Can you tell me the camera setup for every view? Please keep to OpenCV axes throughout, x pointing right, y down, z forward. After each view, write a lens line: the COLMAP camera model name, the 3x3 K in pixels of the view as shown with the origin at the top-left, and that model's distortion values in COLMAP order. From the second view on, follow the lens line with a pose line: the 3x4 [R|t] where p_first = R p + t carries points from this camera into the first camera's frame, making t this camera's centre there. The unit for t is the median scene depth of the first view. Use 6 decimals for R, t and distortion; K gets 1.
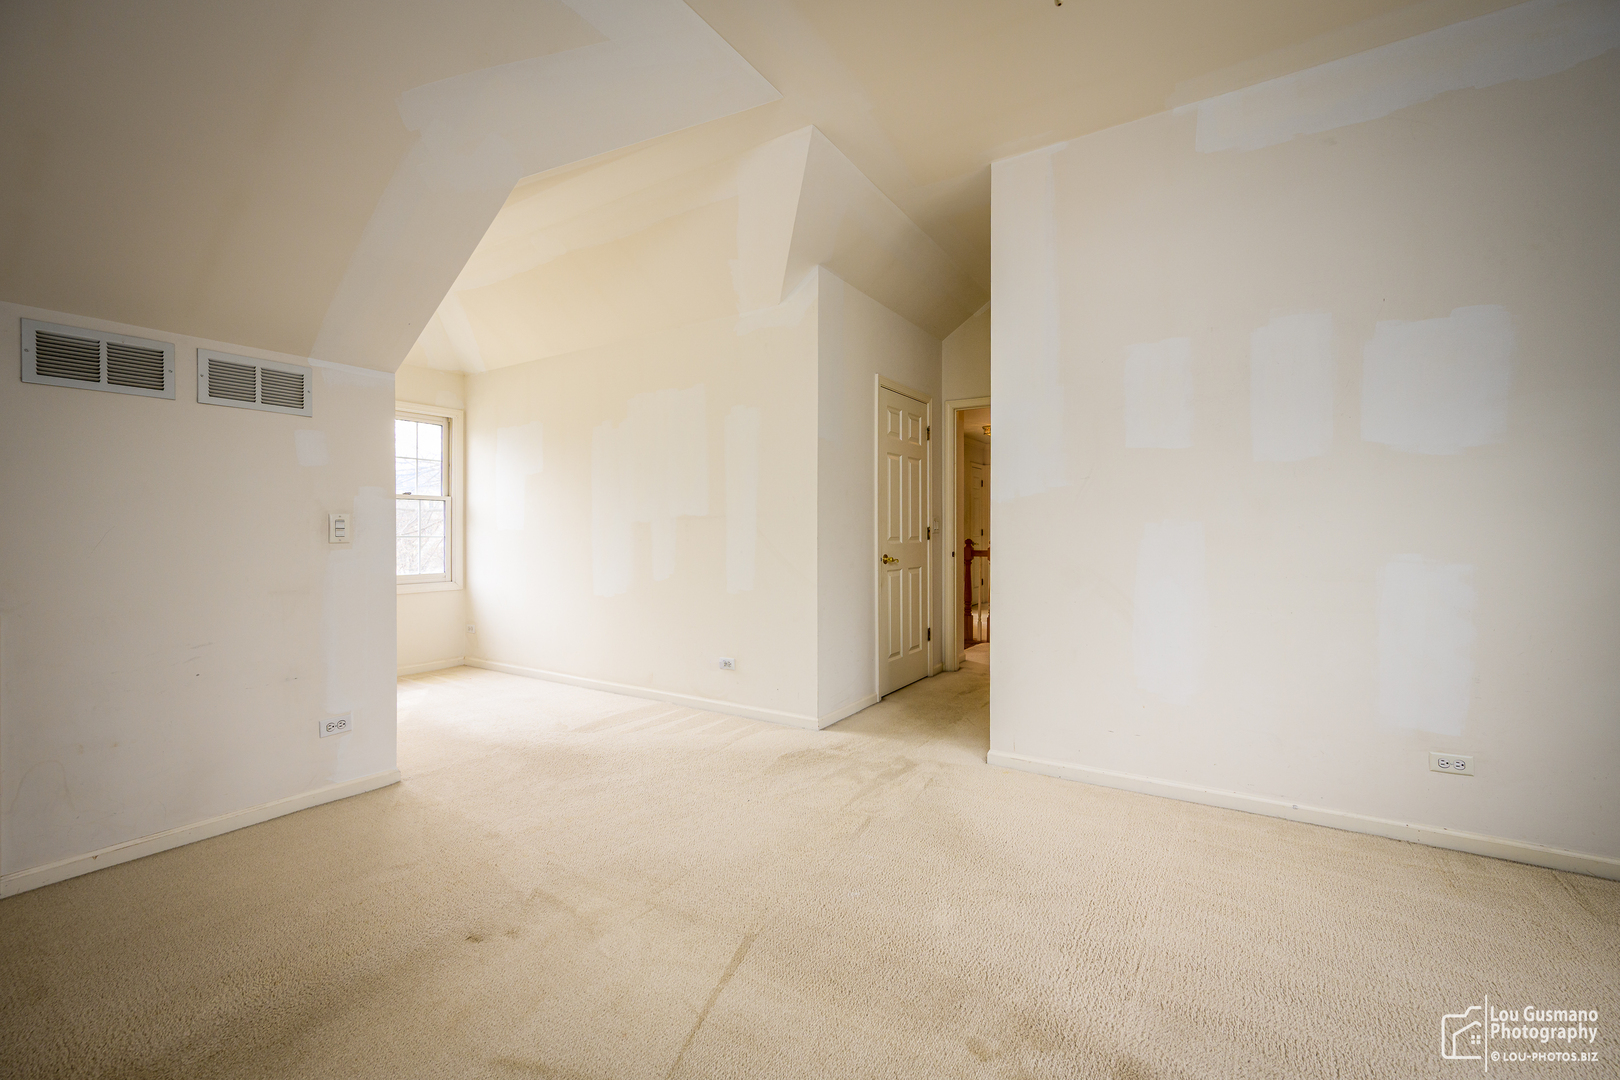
lens RADIAL K [[660.2, 0, 807.3], [0, 660.2, 533.6], [0, 0, 1]] dist [0.002367, 0.000437]
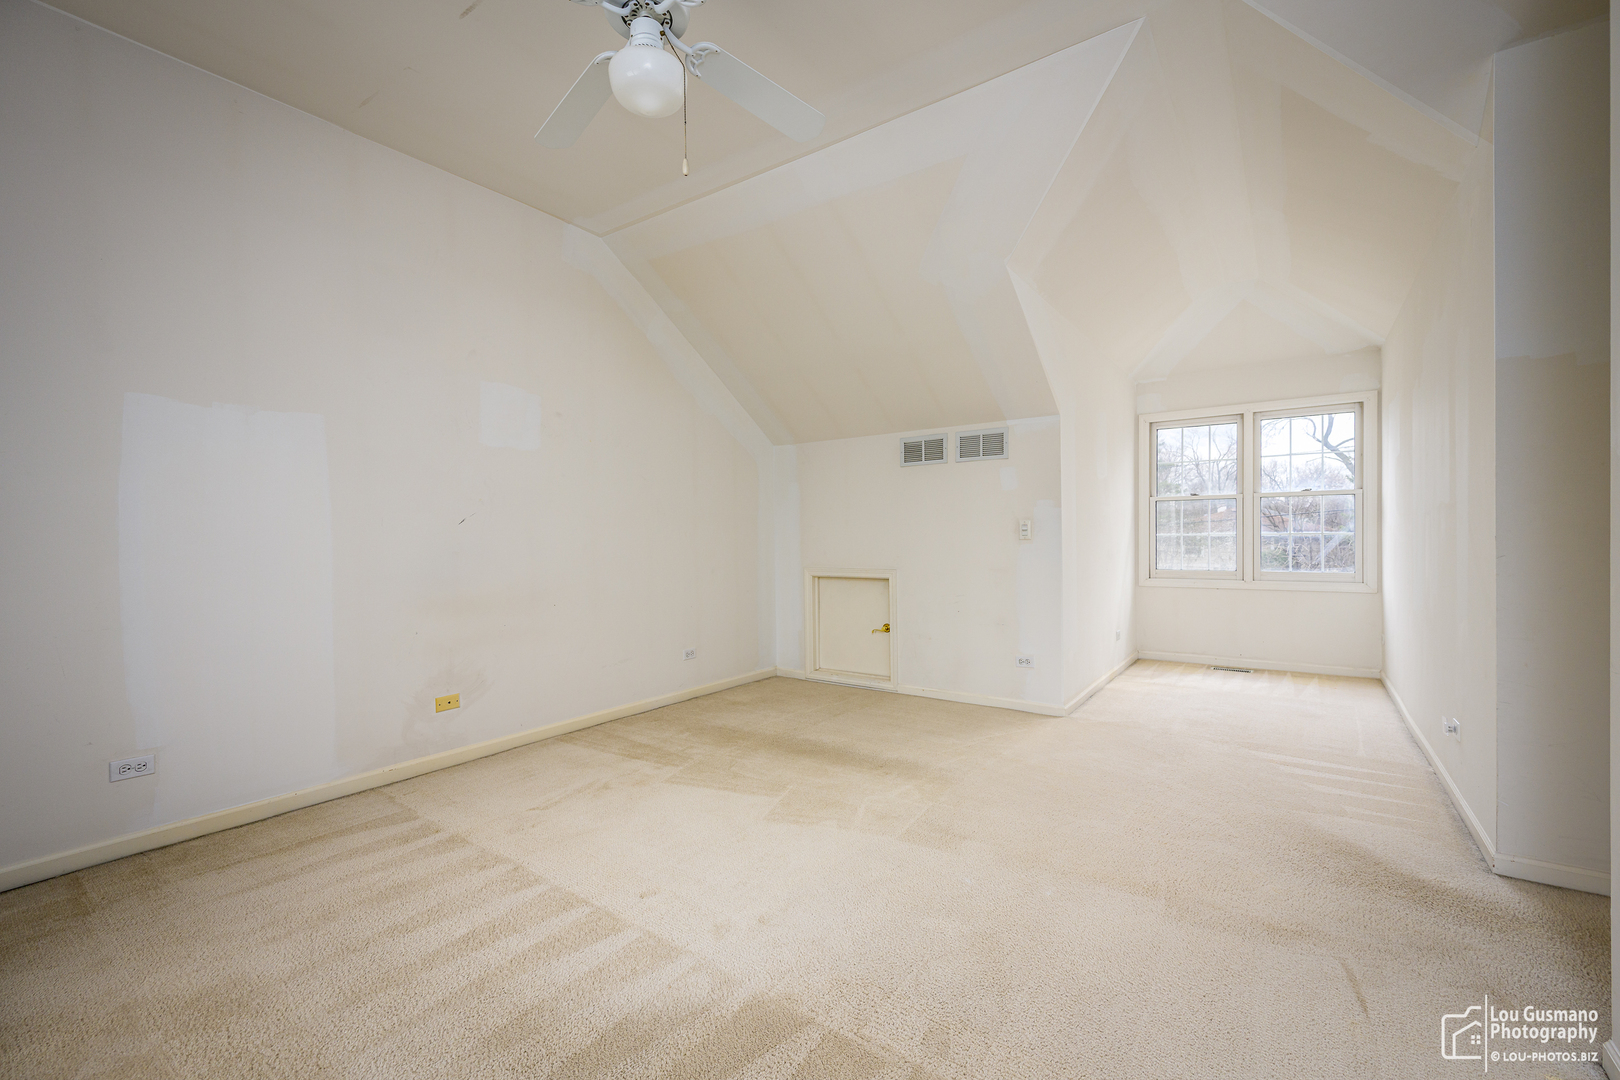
lens RADIAL K [[660.2, 0, 807.2], [0, 660.2, 539.3], [0, 0, 1]] dist [0.002367, 0.000437]
pose [[-0.022157, 0.009466, -0.999710, 0.783376], [0.007806, 0.999926, 0.009295, -0.004512], [0.999724, -0.007598, -0.022229, 0.539265]]
